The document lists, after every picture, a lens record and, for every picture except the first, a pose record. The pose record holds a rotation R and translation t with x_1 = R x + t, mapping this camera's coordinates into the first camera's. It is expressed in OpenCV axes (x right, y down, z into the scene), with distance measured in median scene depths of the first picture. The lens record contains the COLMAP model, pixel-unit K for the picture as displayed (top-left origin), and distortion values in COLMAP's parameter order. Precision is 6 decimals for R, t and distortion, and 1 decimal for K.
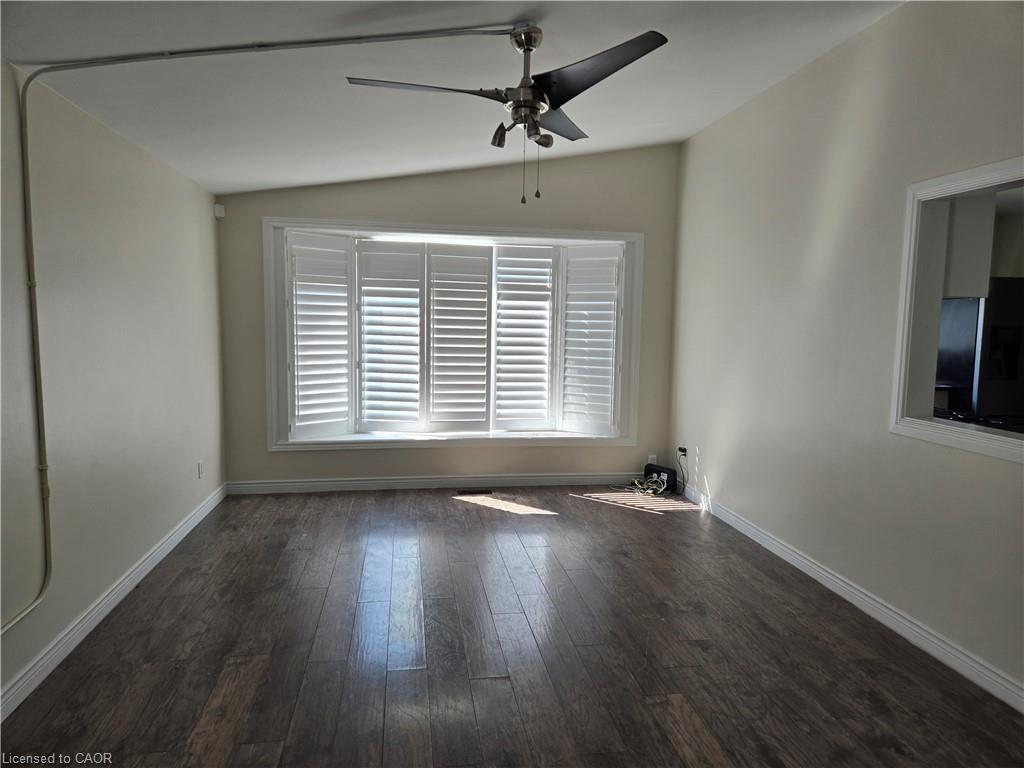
lens RADIAL K [[691.5, 0, 514.8], [0, 691.5, 383.5], [0, 0, 1]] dist [0.088725, -0.077712]
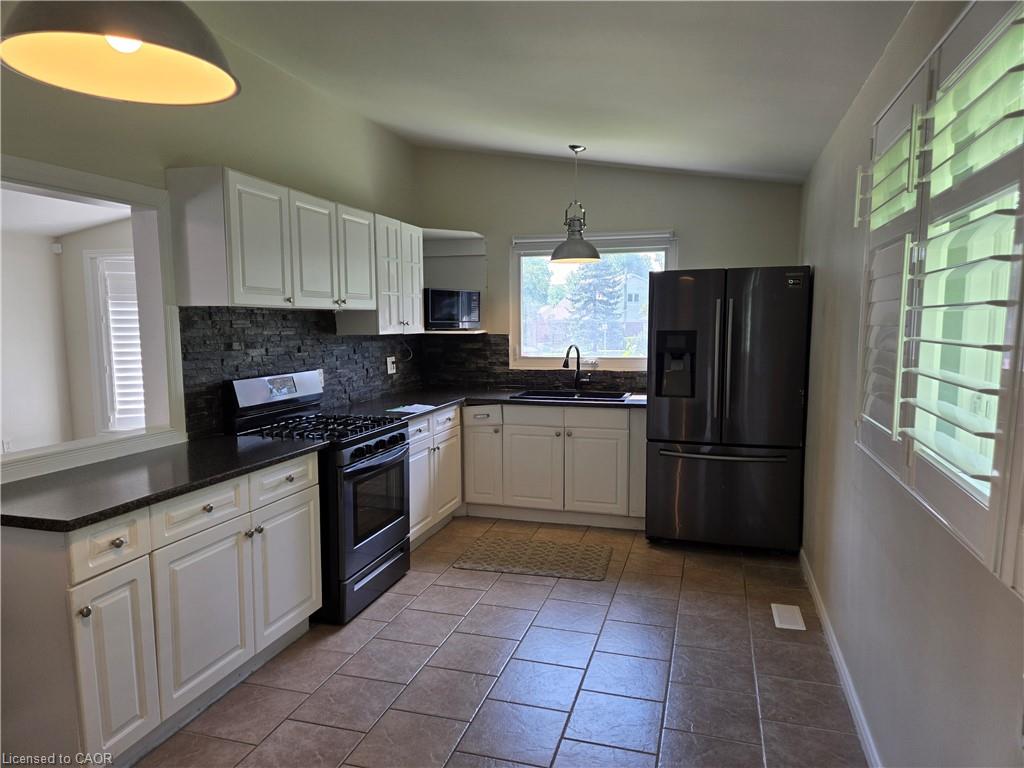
lens RADIAL K [[691.5, 0, 510.3], [0, 691.5, 387.7], [0, 0, 1]] dist [0.088725, -0.077712]
pose [[0.895488, 0.019069, -0.444678, 0.894049], [-0.019755, 0.999800, 0.003092, -0.009920], [0.444648, 0.006016, 0.895685, 0.202234]]
